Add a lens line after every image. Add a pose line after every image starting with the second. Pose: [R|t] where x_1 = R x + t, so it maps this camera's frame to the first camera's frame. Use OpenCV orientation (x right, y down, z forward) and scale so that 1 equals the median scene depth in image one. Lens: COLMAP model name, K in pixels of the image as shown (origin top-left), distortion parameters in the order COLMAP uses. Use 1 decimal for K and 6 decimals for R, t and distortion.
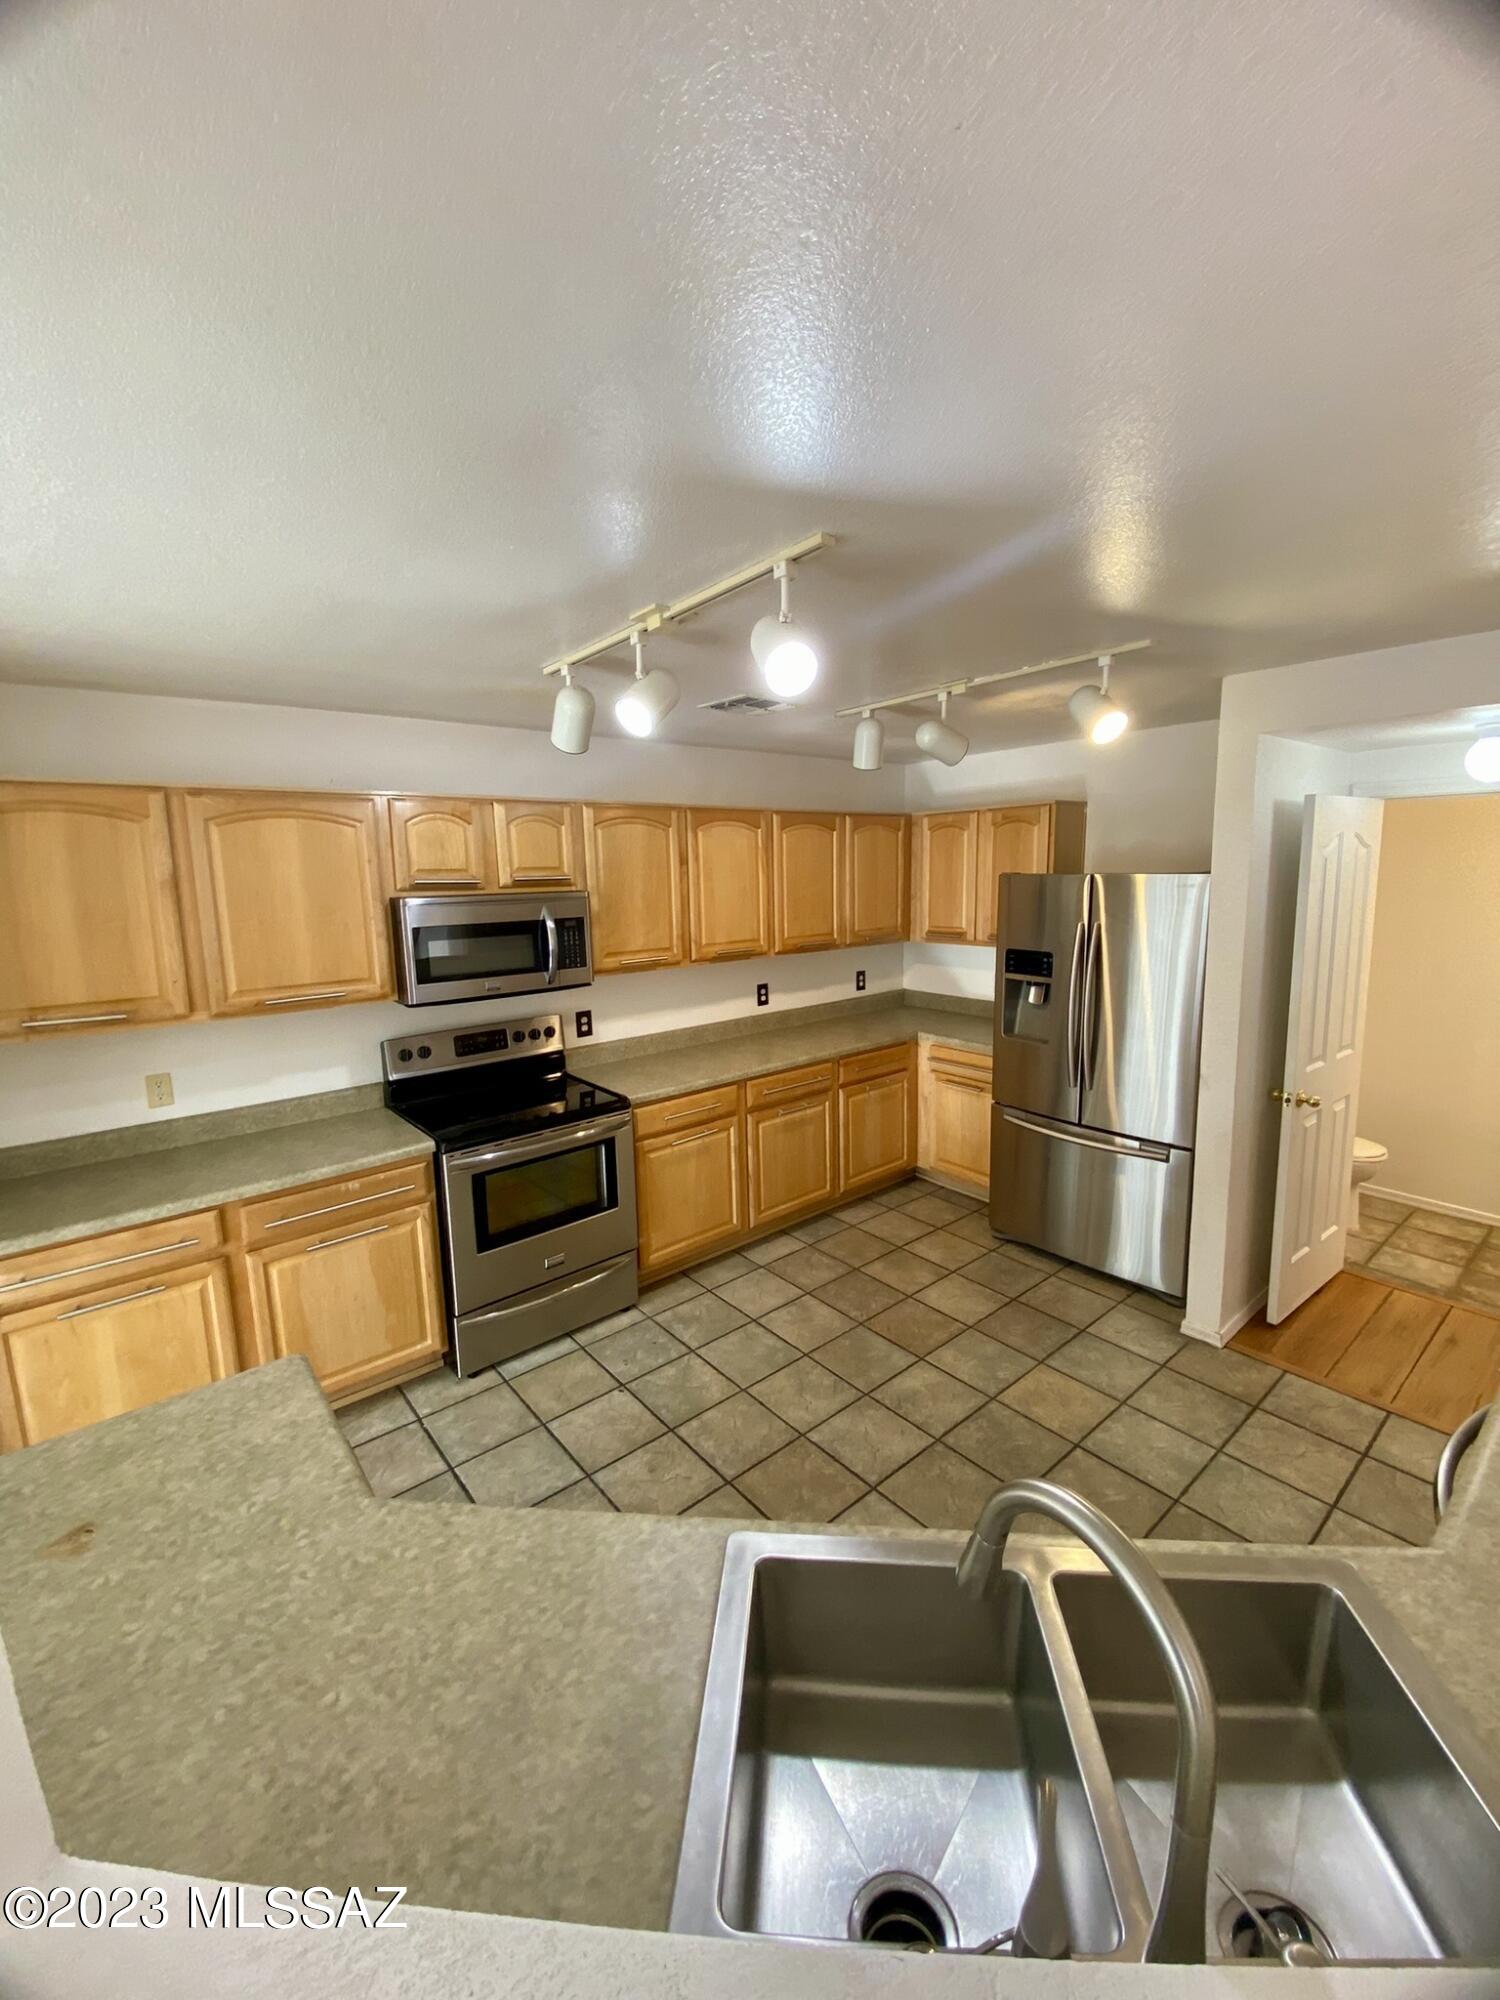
lens RADIAL K [[810.4, 0, 752.9], [0, 810.4, 990.4], [0, 0, 1]] dist [0.019674, -0.020448]
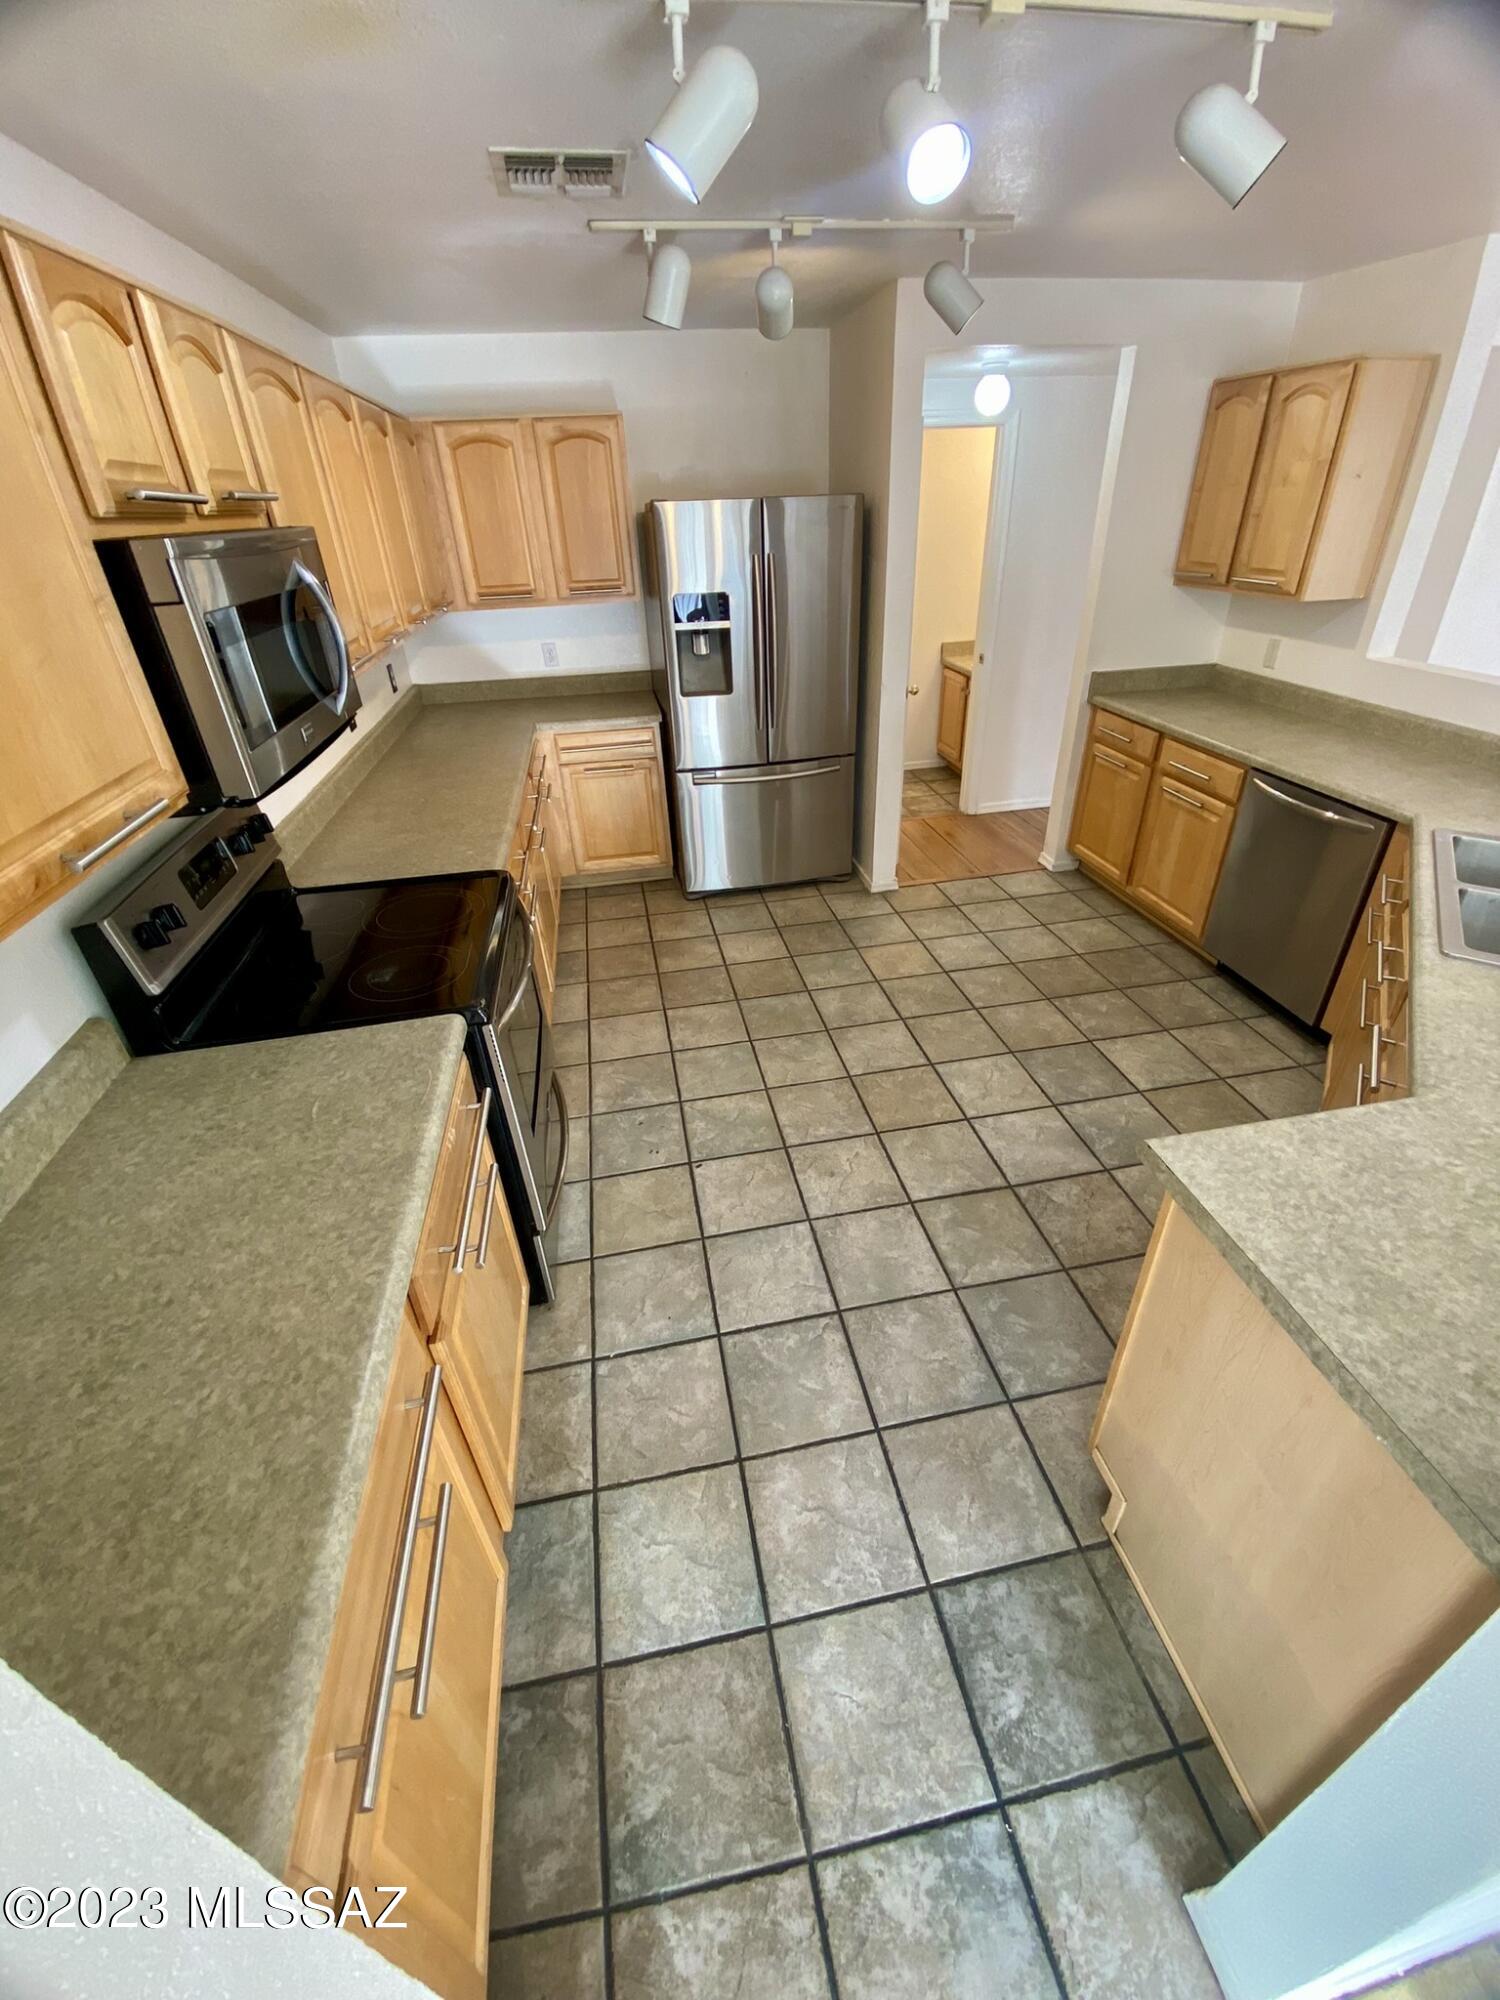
lens RADIAL K [[820.6, 0, 762.7], [0, 820.6, 1005.3], [0, 0, 1]] dist [0.000589, -0.021535]
pose [[0.472106, -0.452670, 0.756443, -0.672940], [0.163526, 0.888168, 0.429439, -0.020378], [-0.866242, -0.079043, 0.493332, 0.498144]]
